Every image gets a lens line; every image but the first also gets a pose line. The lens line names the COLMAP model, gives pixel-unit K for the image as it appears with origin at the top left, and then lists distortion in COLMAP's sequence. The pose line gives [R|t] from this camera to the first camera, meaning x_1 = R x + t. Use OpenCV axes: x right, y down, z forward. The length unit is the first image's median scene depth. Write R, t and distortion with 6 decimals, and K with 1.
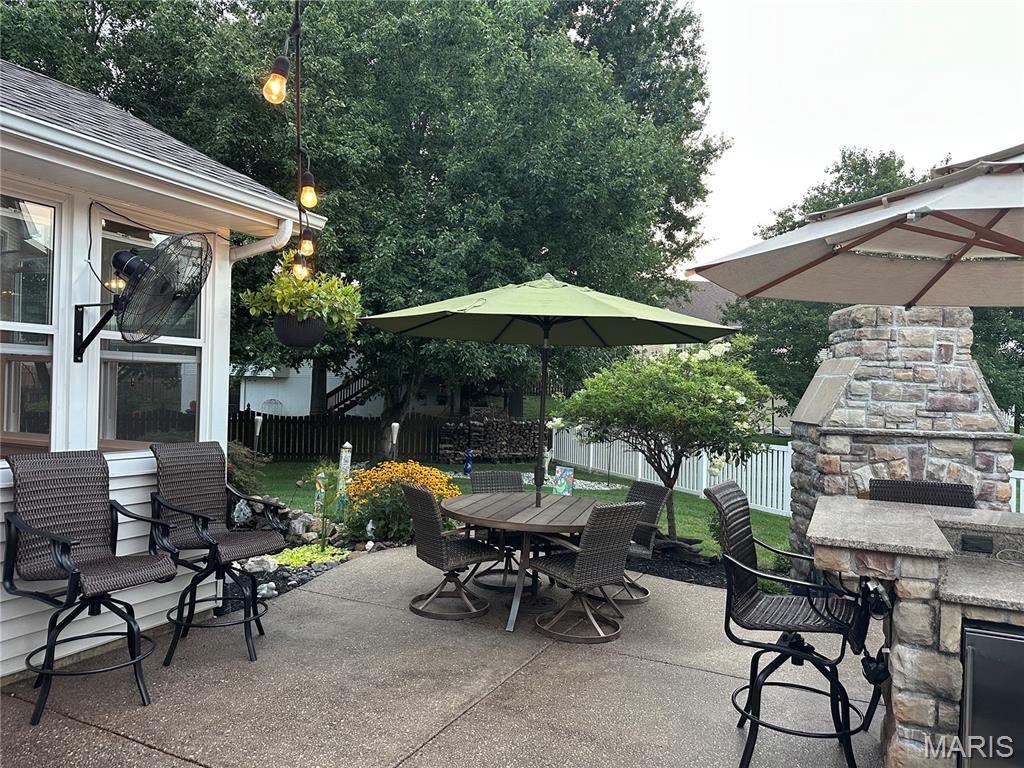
lens RADIAL K [[738.6, 0, 495.9], [0, 738.6, 383.8], [0, 0, 1]] dist [0.092938, -0.095069]
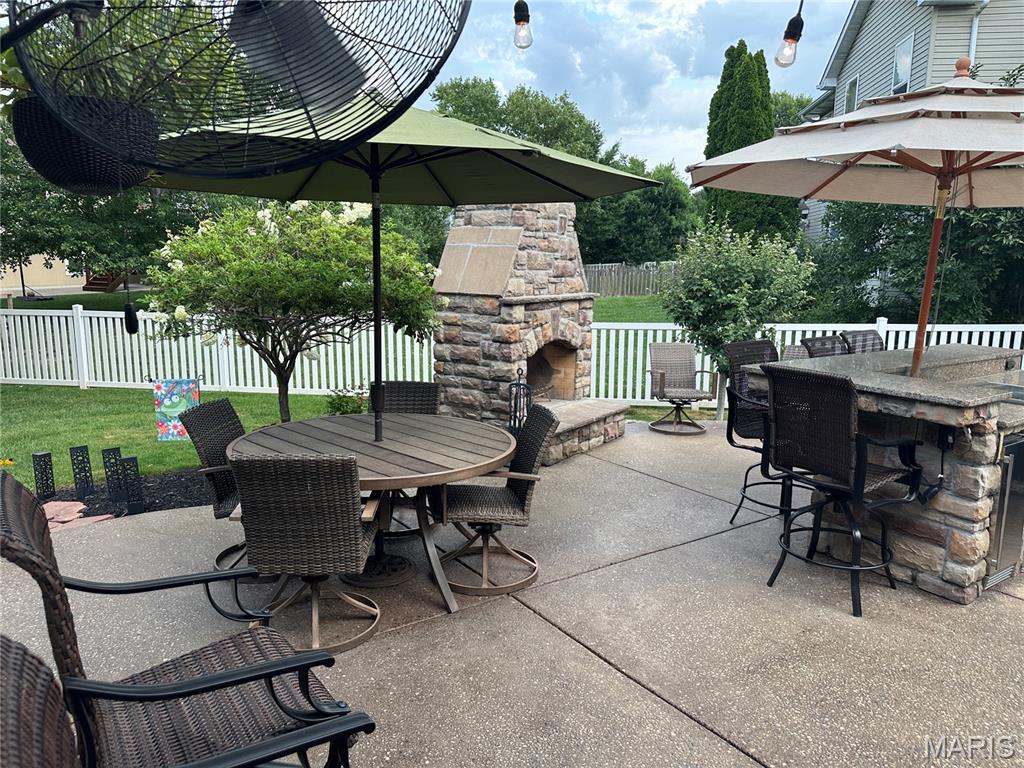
lens RADIAL K [[739.2, 0, 495.1], [0, 739.2, 378.8], [0, 0, 1]] dist [0.166169, -0.247790]
pose [[0.486810, -0.159600, 0.858804, -0.457804], [-0.008447, 0.982261, 0.187331, -0.022556], [-0.873467, -0.098448, 0.476826, 0.533991]]
